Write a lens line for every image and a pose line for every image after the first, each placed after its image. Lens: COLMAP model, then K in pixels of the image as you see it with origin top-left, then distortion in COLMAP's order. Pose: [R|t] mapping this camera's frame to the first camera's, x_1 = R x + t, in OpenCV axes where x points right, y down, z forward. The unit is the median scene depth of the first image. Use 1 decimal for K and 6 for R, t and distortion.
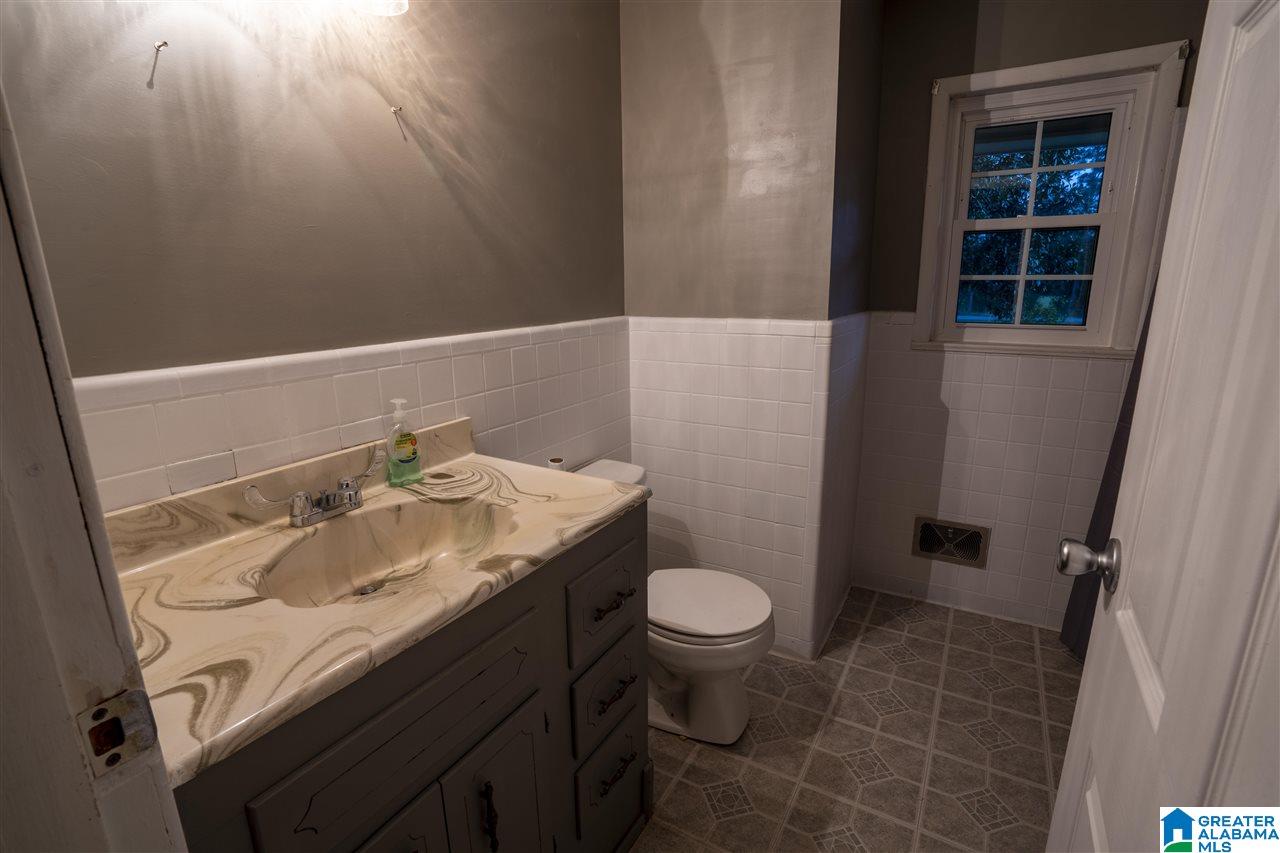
lens RADIAL K [[578.1, 0, 641.3], [0, 578.1, 427.6], [0, 0, 1]] dist [-0.068700, 0.026572]
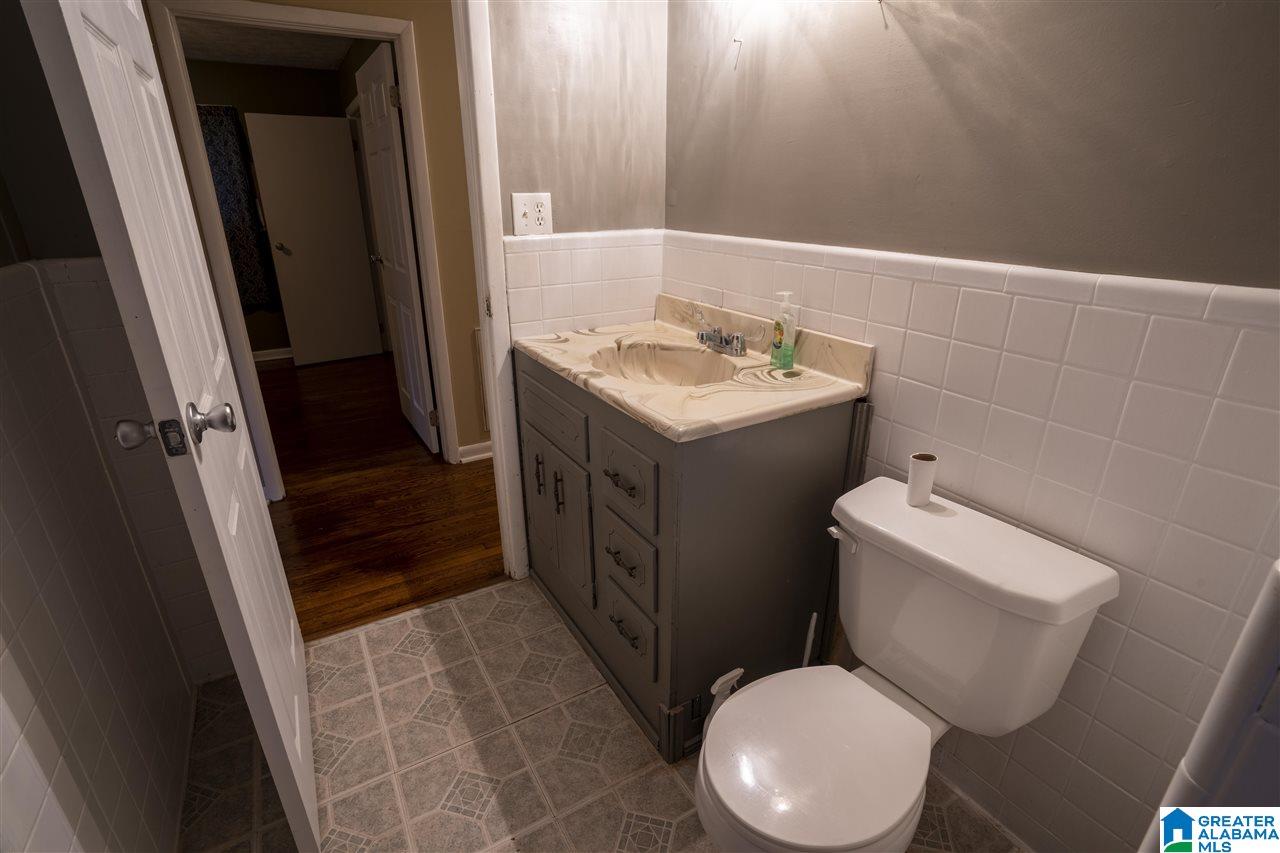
lens RADIAL K [[593.7, 0, 636.6], [0, 593.7, 426.1], [0, 0, 1]] dist [-0.072258, 0.029319]
pose [[-0.470002, 0.337956, -0.815404, 0.812263], [-0.206685, 0.855976, 0.473906, -0.333469], [0.858126, 0.391268, -0.332460, 1.297347]]
